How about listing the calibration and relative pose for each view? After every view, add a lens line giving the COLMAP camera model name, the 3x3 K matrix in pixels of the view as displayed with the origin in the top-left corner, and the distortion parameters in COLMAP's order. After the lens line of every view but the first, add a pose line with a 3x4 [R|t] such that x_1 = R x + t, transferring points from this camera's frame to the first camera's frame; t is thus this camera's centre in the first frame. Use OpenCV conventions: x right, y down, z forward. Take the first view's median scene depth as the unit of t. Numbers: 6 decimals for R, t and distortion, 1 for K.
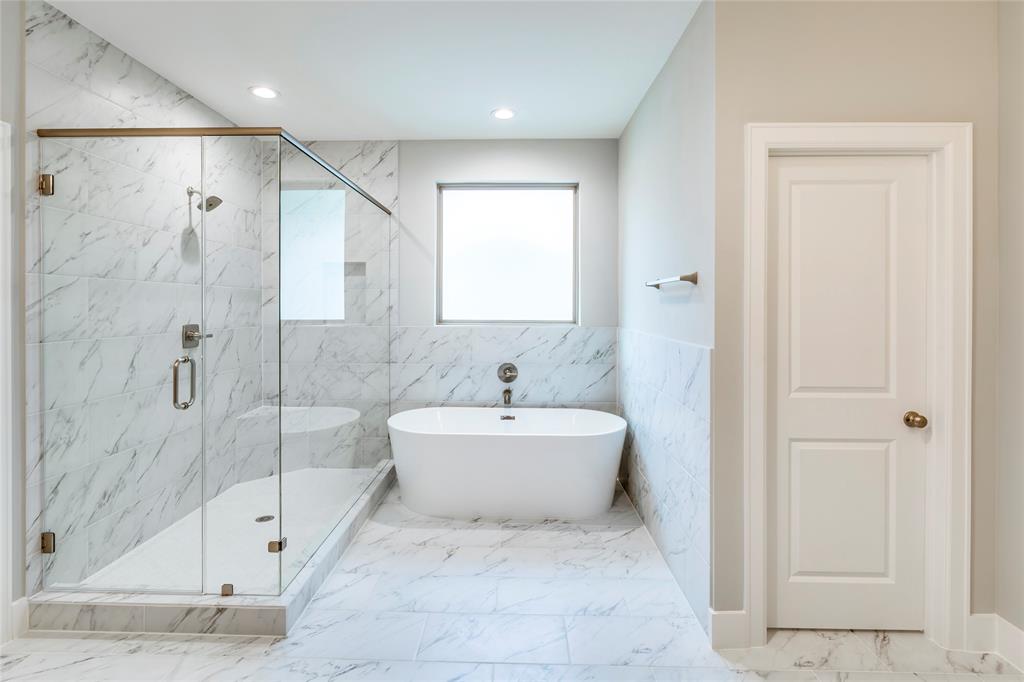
lens RADIAL K [[514.1, 0, 508.4], [0, 514.1, 317.4], [0, 0, 1]] dist [0.000738, 0.000420]
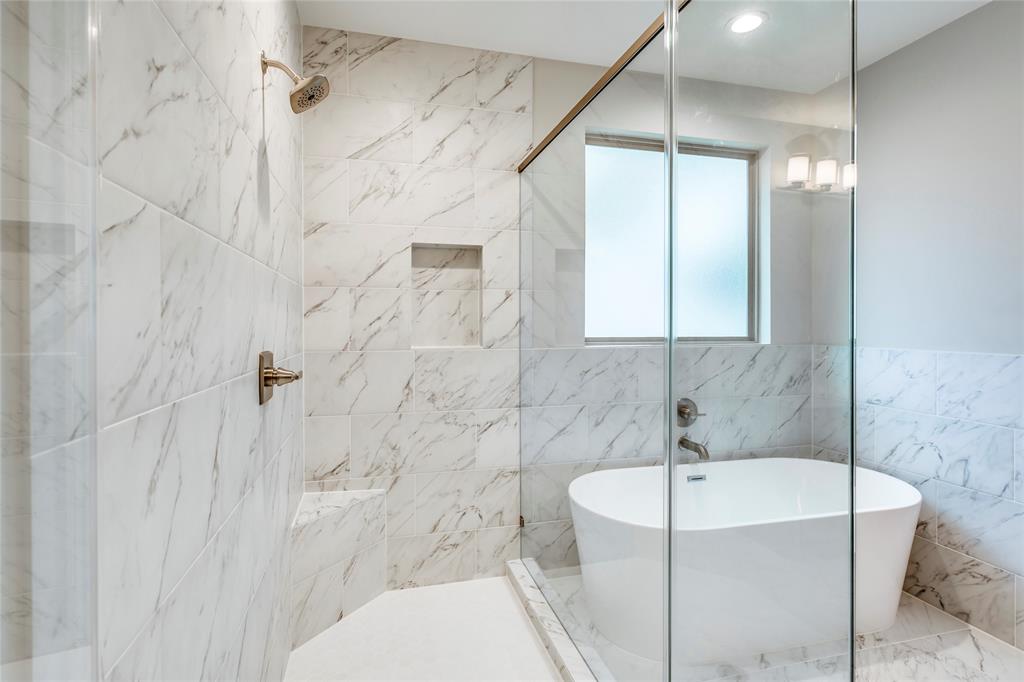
lens RADIAL K [[522.3, 0, 504.6], [0, 522.3, 333.2], [0, 0, 1]] dist [0.001081, -0.000502]
pose [[0.958416, -0.007968, 0.285265, -0.434820], [0.009726, 0.999941, -0.004748, 0.001240], [-0.285210, 0.007325, 0.958437, 0.390876]]
